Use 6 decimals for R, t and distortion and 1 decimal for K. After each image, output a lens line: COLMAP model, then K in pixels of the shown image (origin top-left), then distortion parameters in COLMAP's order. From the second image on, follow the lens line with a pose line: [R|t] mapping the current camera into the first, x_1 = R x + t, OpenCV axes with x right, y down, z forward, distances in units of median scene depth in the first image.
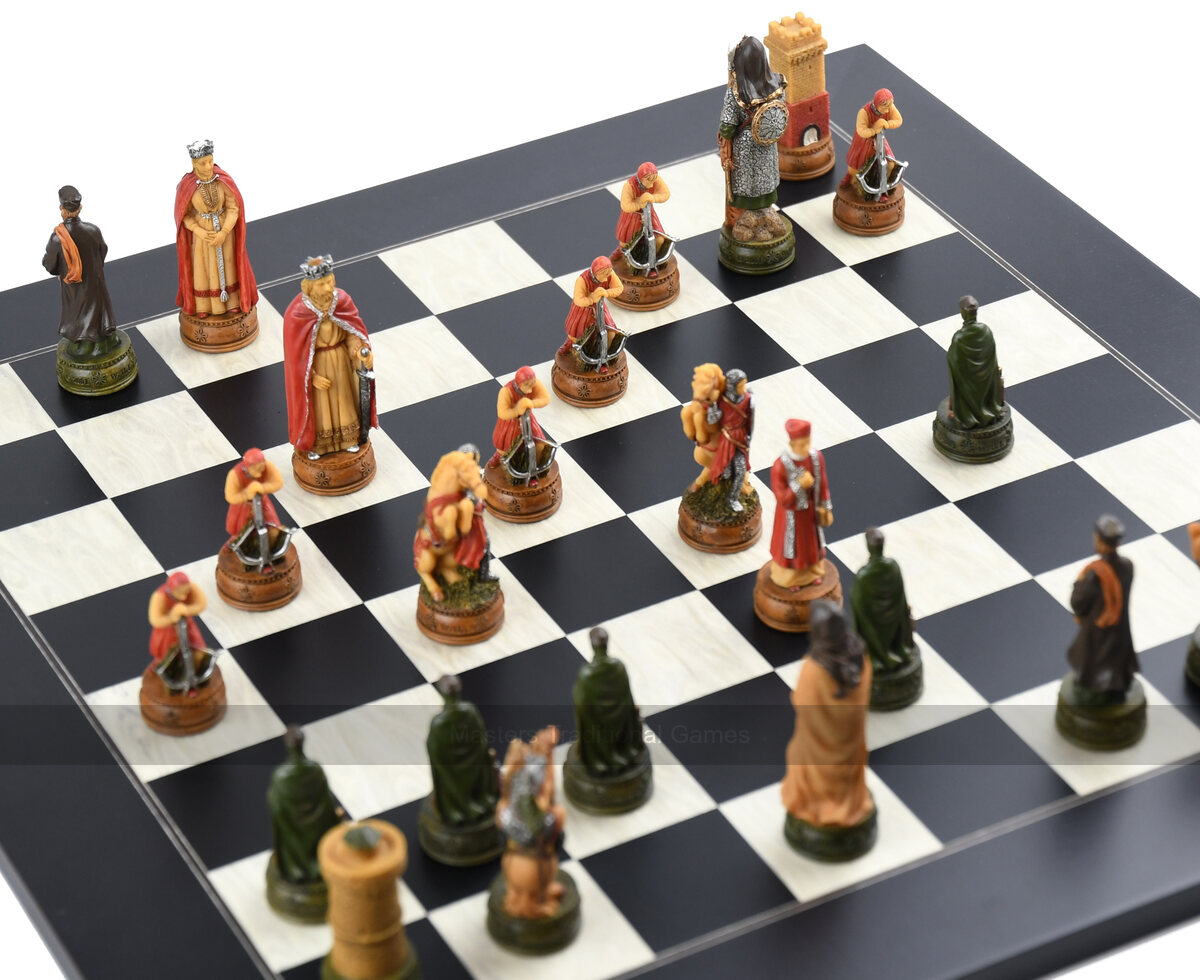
lens RADIAL K [[3571.9, 0, 601.1], [0, 3571.9, 491.4], [0, 0, 1]] dist [0.433285, 0.000000]
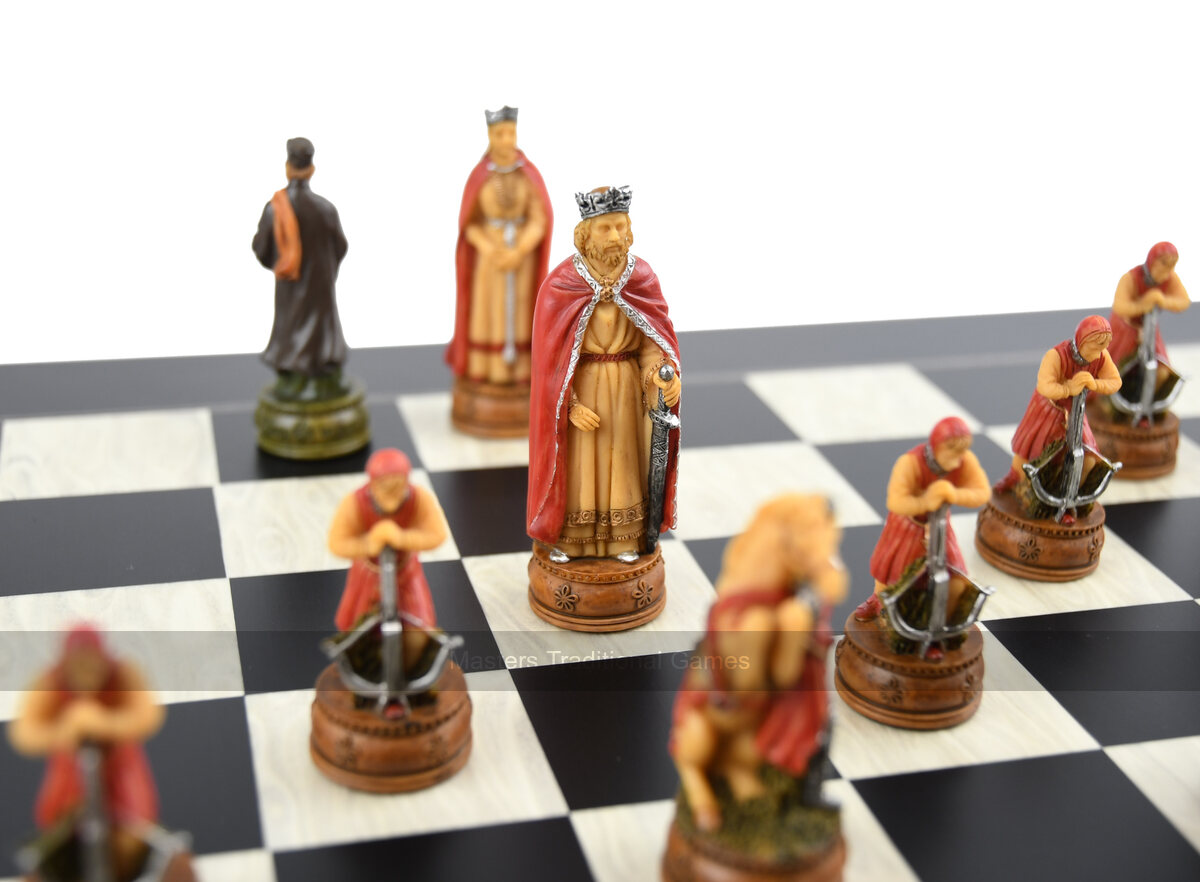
lens RADIAL K [[1619.9, 0, 610.0], [0, 1619.9, 434.9], [0, 0, 1]] dist [0.028700, 0.000000]
pose [[0.968664, 0.131751, -0.210549, -0.019218], [-0.180359, 0.955949, -0.231585, 0.031380], [0.170763, 0.262302, 0.949757, 0.753781]]
